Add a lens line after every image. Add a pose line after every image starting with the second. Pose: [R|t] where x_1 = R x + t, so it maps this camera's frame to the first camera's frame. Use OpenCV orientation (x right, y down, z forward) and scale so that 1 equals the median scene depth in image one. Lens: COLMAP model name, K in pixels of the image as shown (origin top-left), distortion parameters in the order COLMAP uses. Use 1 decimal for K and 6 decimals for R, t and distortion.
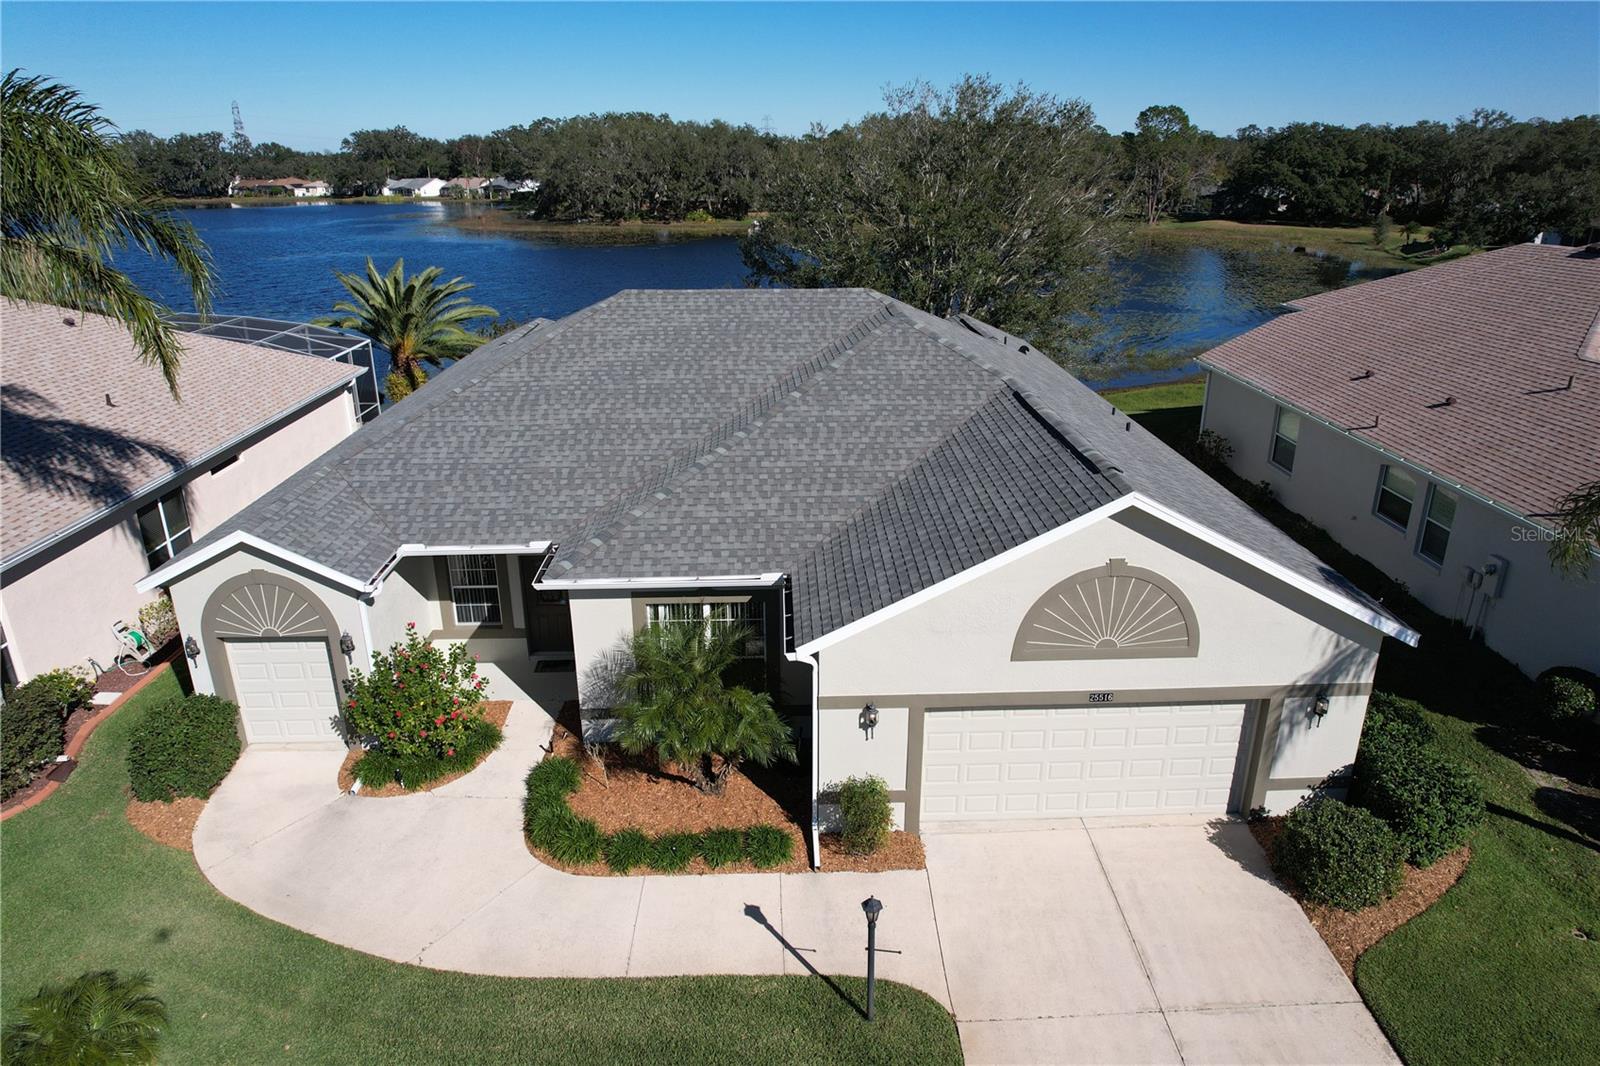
lens RADIAL K [[1003.0, 0, 802.5], [0, 1003.0, 517.0], [0, 0, 1]] dist [-0.015611, 0.008917]
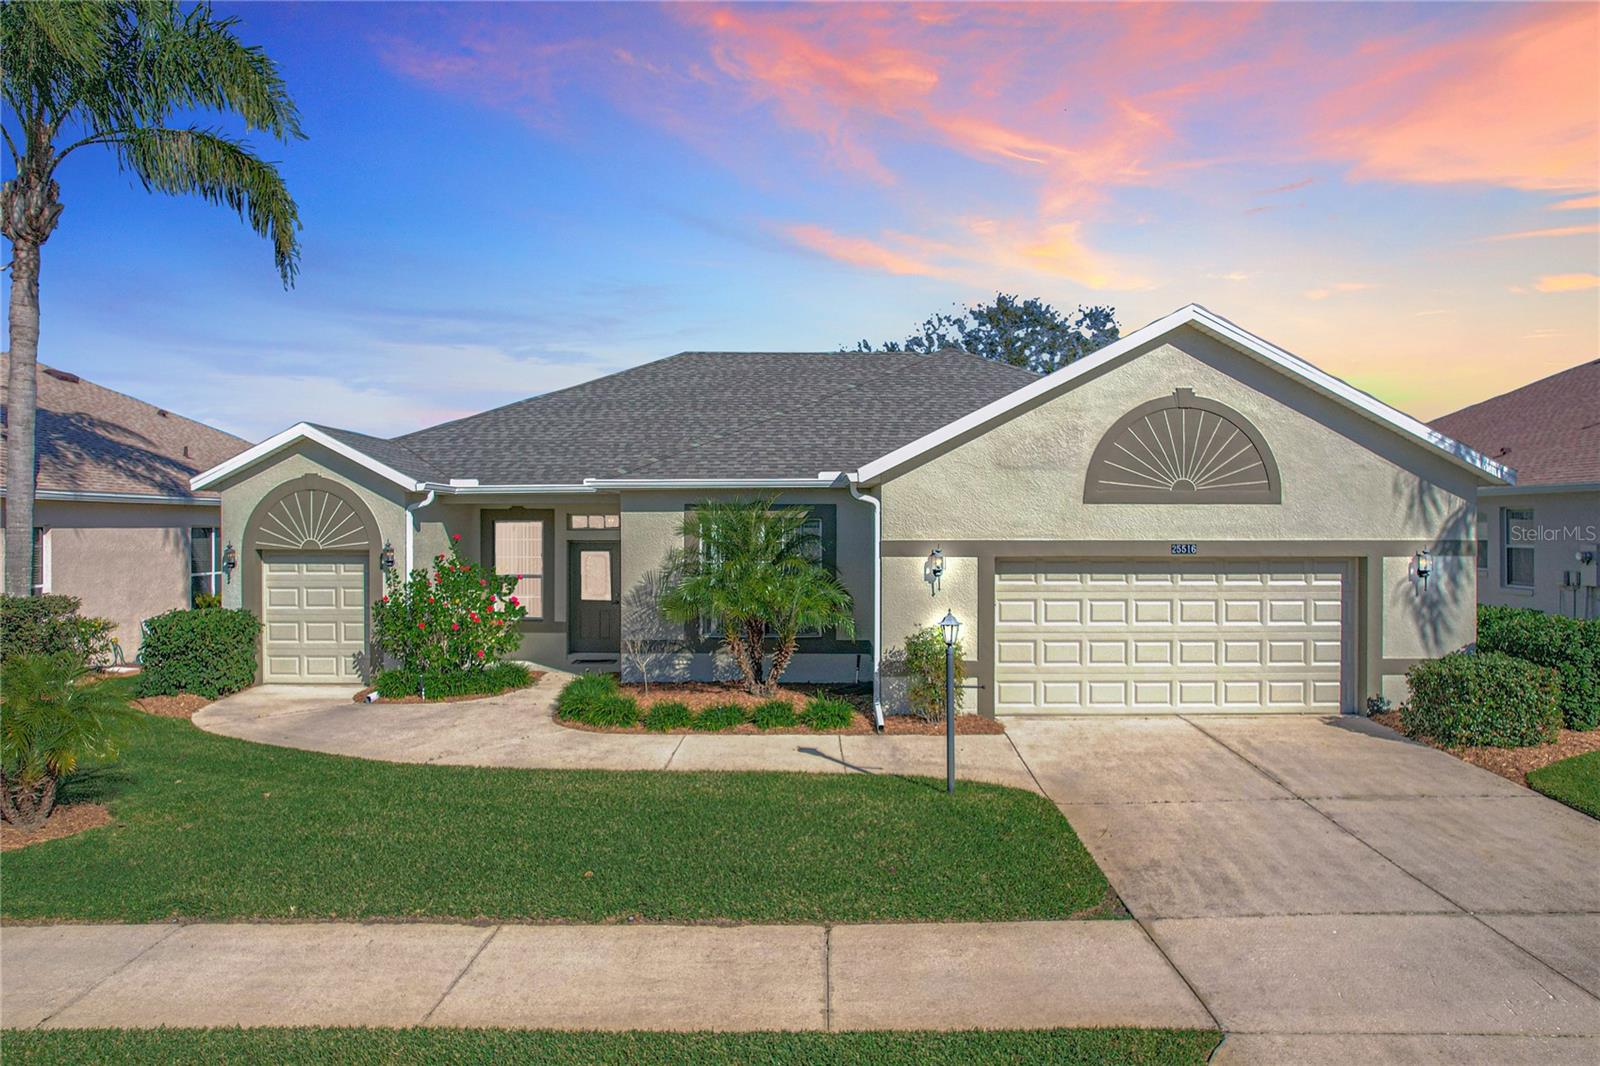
lens RADIAL K [[1003.0, 0, 813.0], [0, 1003.0, 522.7], [0, 0, 1]] dist [-0.015611, 0.008917]
pose [[0.999589, 0.004464, -0.028323, -0.018455], [-0.013900, 0.939411, -0.342512, 0.428957], [0.025078, 0.342765, 0.939086, 0.095230]]
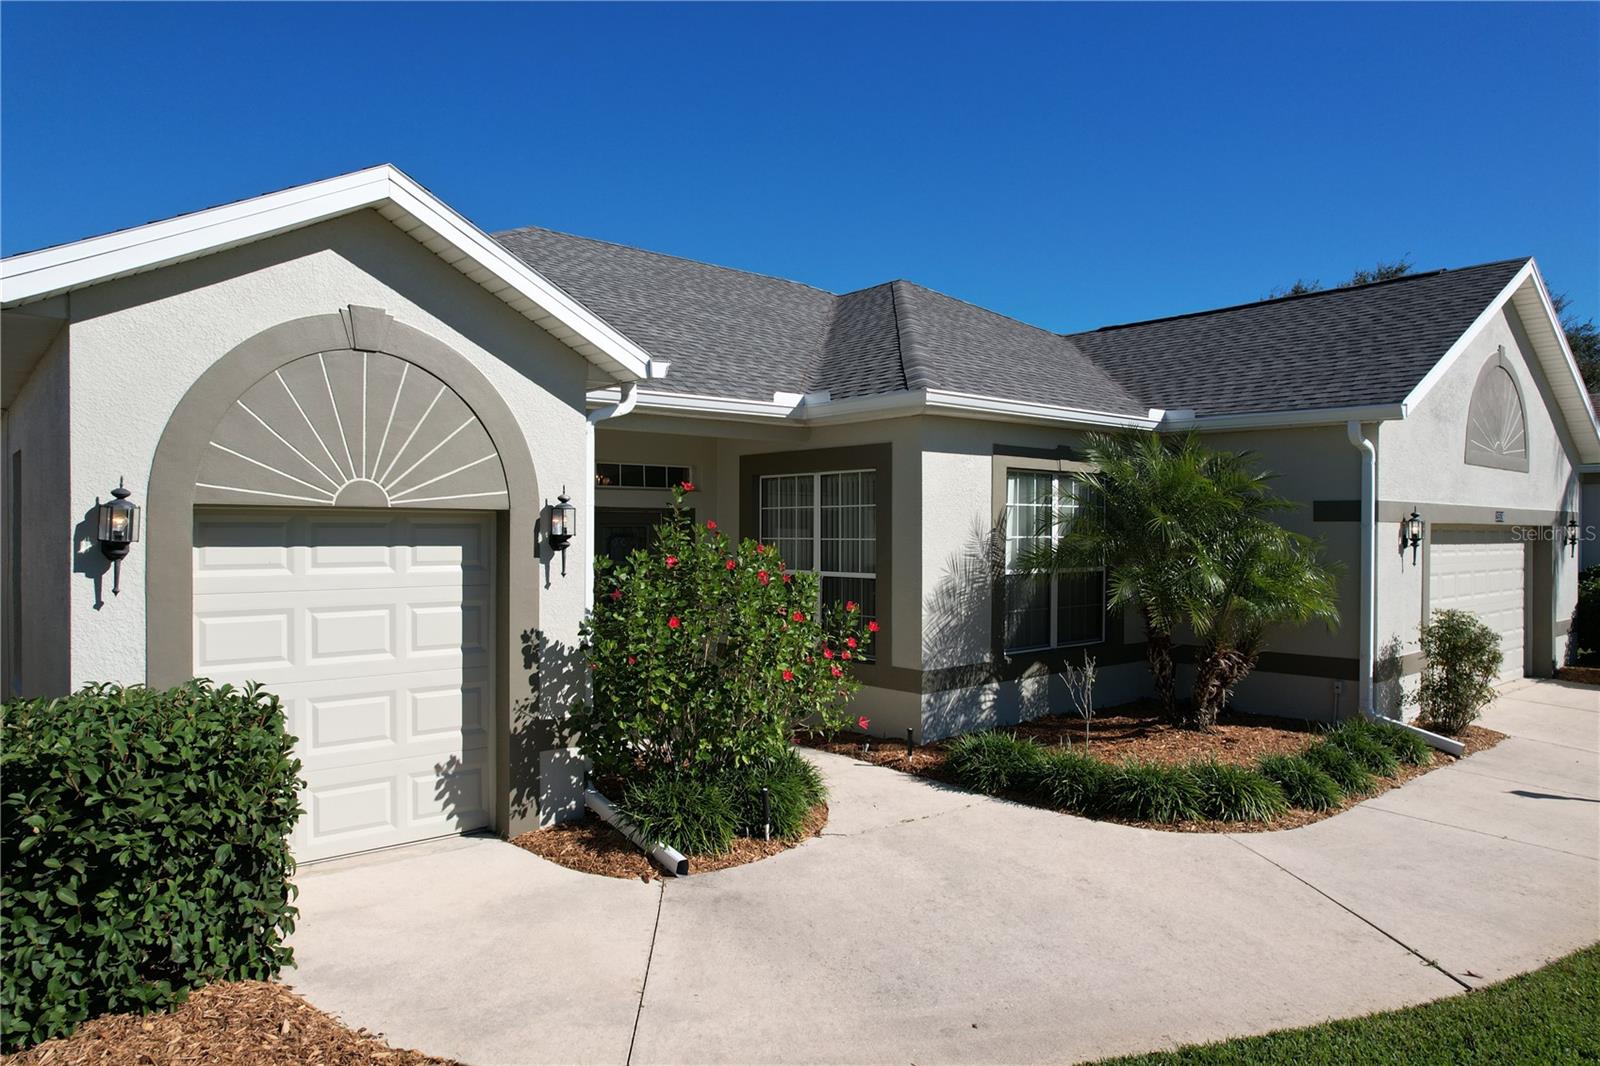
lens RADIAL K [[1003.0, 0, 800.4], [0, 1003.0, 526.1], [0, 0, 1]] dist [-0.015611, 0.008917]
pose [[0.776687, 0.008768, 0.629826, -0.651758], [0.204519, 0.942218, -0.265326, 0.261948], [-0.595759, 0.334886, 0.730015, 0.650822]]
